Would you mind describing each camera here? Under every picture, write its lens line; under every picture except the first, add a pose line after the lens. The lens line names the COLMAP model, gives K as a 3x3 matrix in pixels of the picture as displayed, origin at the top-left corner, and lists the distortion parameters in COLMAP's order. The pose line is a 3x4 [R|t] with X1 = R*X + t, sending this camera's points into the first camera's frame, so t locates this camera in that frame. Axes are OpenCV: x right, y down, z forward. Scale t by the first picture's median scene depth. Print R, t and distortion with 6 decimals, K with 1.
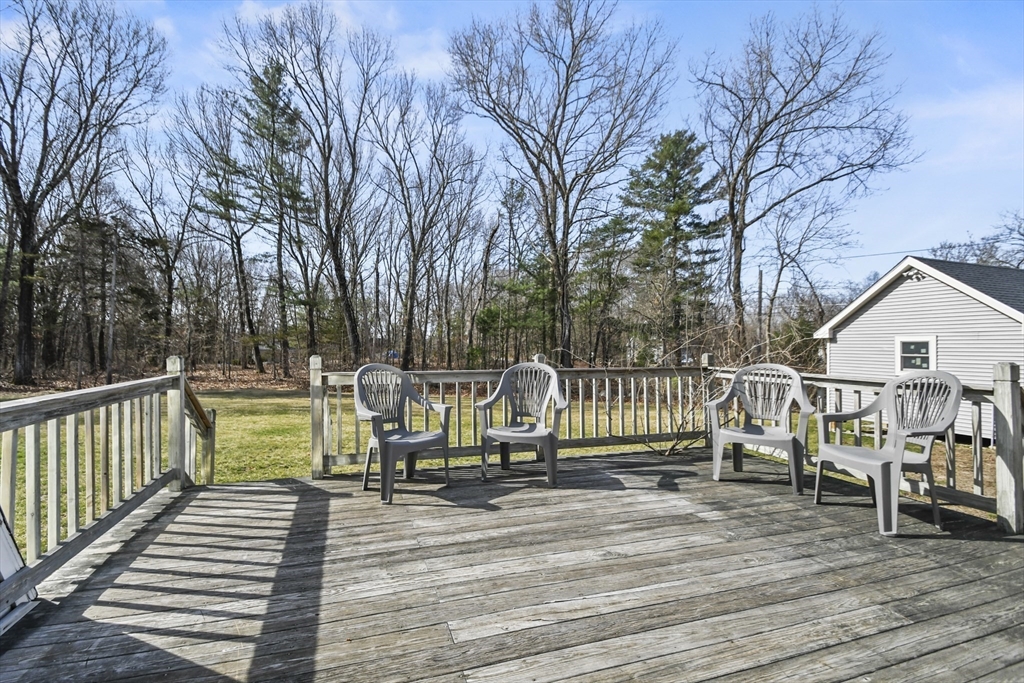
lens RADIAL K [[457.5, 0, 494.8], [0, 457.5, 364.6], [0, 0, 1]] dist [-0.026123, -0.000629]
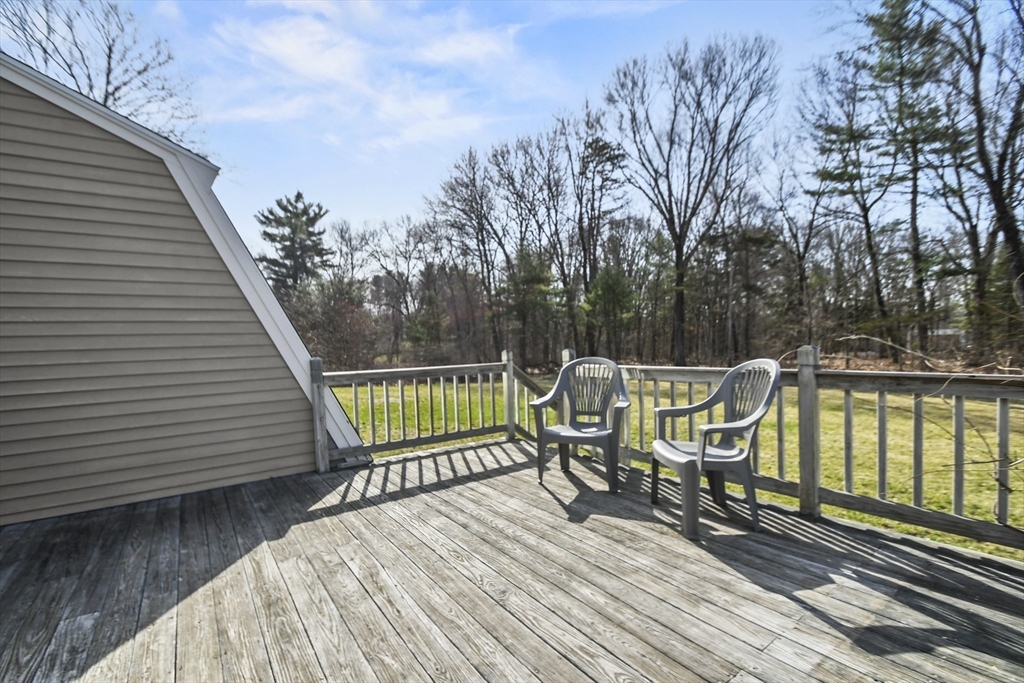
lens RADIAL K [[457.5, 0, 494.8], [0, 457.5, 364.6], [0, 0, 1]] dist [-0.026123, -0.000629]
pose [[0.277892, 0.034294, -0.960000, 0.761496], [-0.007759, 0.999410, 0.033456, -0.018053], [0.960581, -0.001849, 0.277994, 0.565665]]
